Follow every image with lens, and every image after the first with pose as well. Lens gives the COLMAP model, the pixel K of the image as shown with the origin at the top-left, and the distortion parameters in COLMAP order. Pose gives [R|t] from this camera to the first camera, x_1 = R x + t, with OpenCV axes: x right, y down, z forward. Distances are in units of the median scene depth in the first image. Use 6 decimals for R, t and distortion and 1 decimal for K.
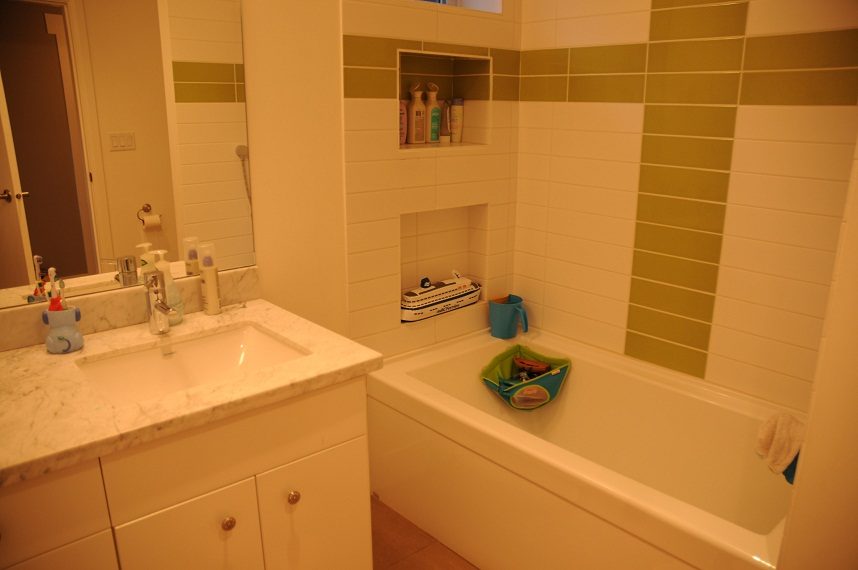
lens RADIAL K [[650.4, 0, 449.0], [0, 650.4, 296.1], [0, 0, 1]] dist [-0.163883, 0.134275]
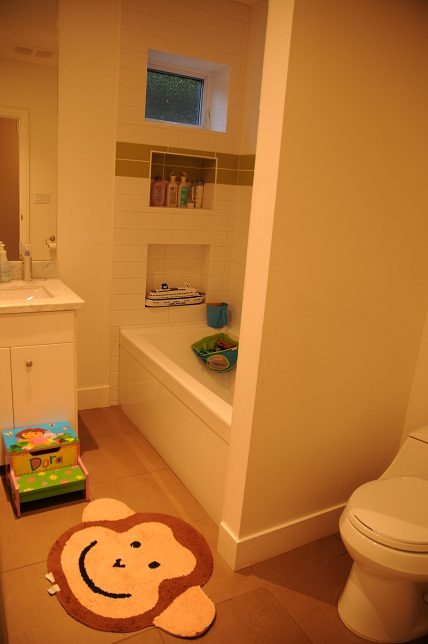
lens RADIAL K [[488.2, 0, 219.5], [0, 488.2, 321.9], [0, 0, 1]] dist [-0.163883, 0.134275]
pose [[0.974288, 0.115037, -0.193726, 0.367657], [-0.121477, 0.992358, -0.021658, 0.083040], [0.189754, 0.044634, 0.980817, -0.227260]]
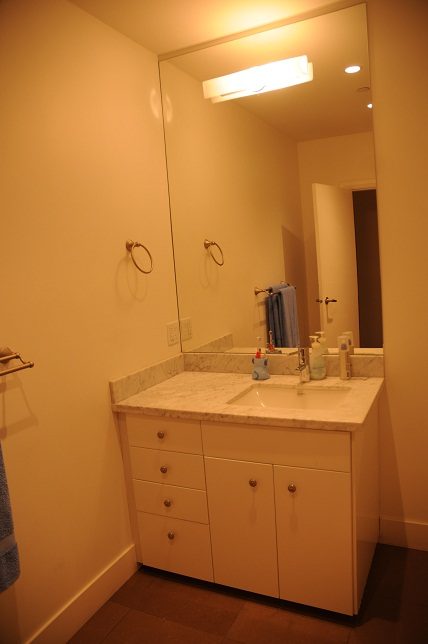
lens RADIAL K [[488.2, 0, 215.2], [0, 488.2, 321.9], [0, 0, 1]] dist [-0.163883, 0.134275]
pose [[0.378357, 0.084197, -0.921823, 0.467223], [-0.183517, 0.982910, 0.014453, -0.055024], [0.907286, 0.163702, 0.387342, 0.148997]]
